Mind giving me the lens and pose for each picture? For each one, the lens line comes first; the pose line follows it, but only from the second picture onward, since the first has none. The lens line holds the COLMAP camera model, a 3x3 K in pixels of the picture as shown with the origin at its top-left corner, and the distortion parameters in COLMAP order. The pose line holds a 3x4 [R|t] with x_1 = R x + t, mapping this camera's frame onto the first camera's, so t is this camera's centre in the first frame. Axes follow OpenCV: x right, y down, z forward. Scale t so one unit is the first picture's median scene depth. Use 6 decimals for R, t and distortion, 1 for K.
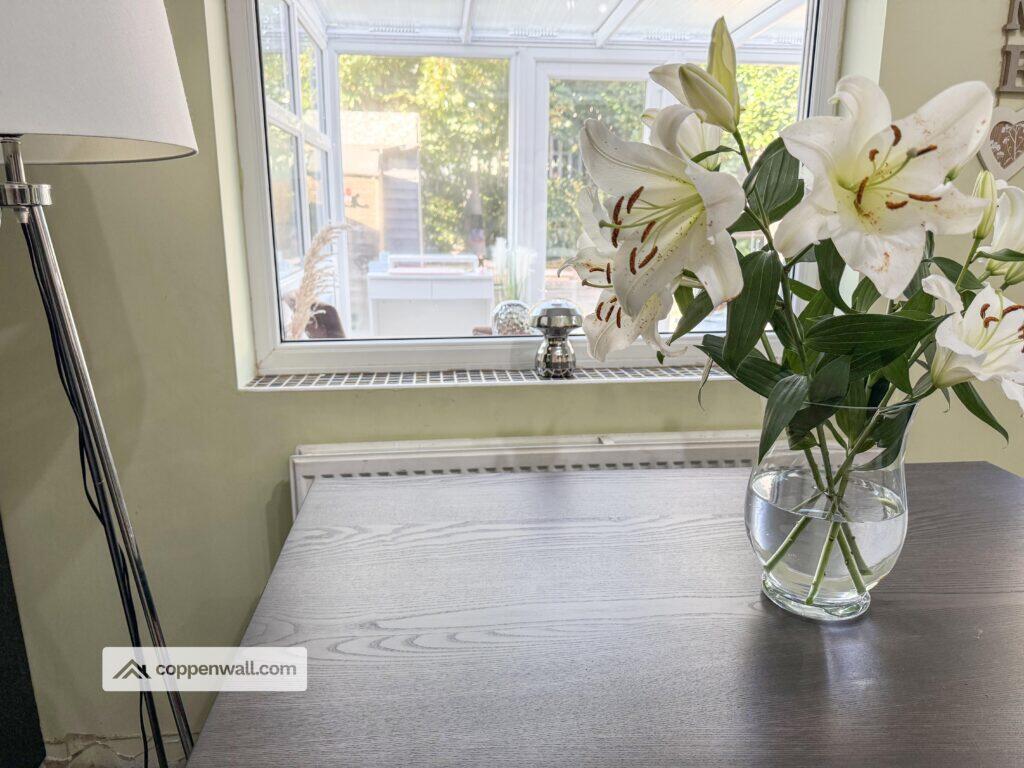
lens RADIAL K [[730.9, 0, 503.3], [0, 730.9, 382.5], [0, 0, 1]] dist [0.027310, -0.024718]
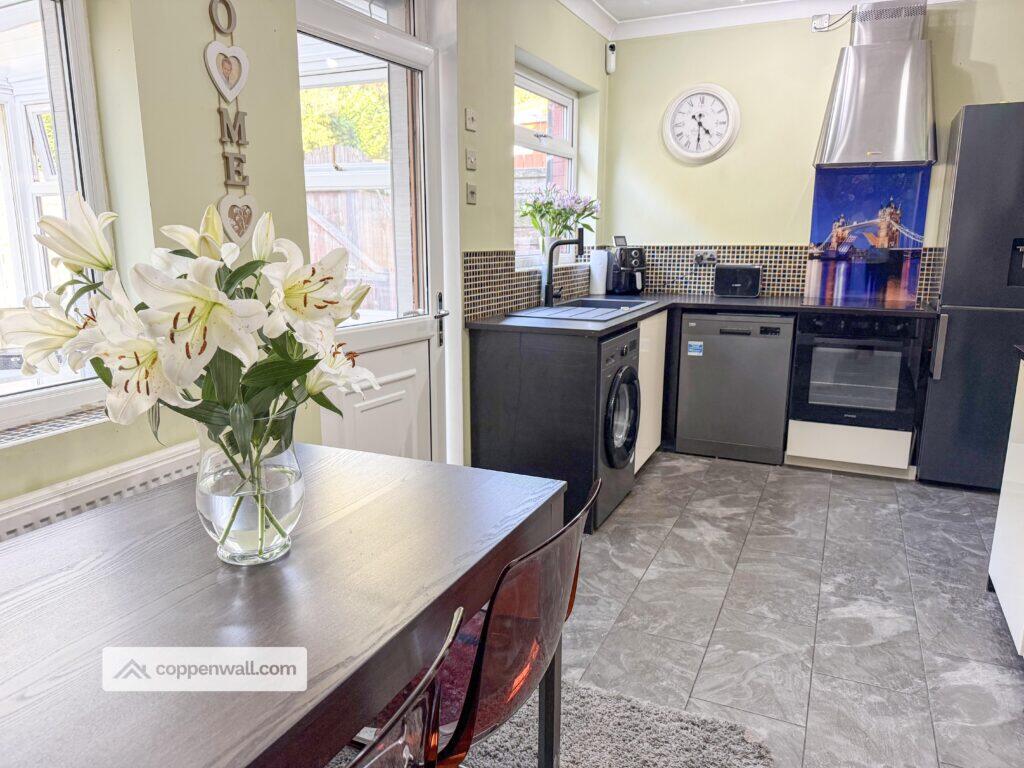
lens RADIAL K [[730.9, 0, 519.6], [0, 730.9, 391.6], [0, 0, 1]] dist [0.027310, -0.024718]
pose [[0.499919, -0.188919, 0.845216, -0.308991], [0.203288, 0.974250, 0.097522, -0.034129], [-0.841876, 0.123069, 0.525451, -0.157211]]
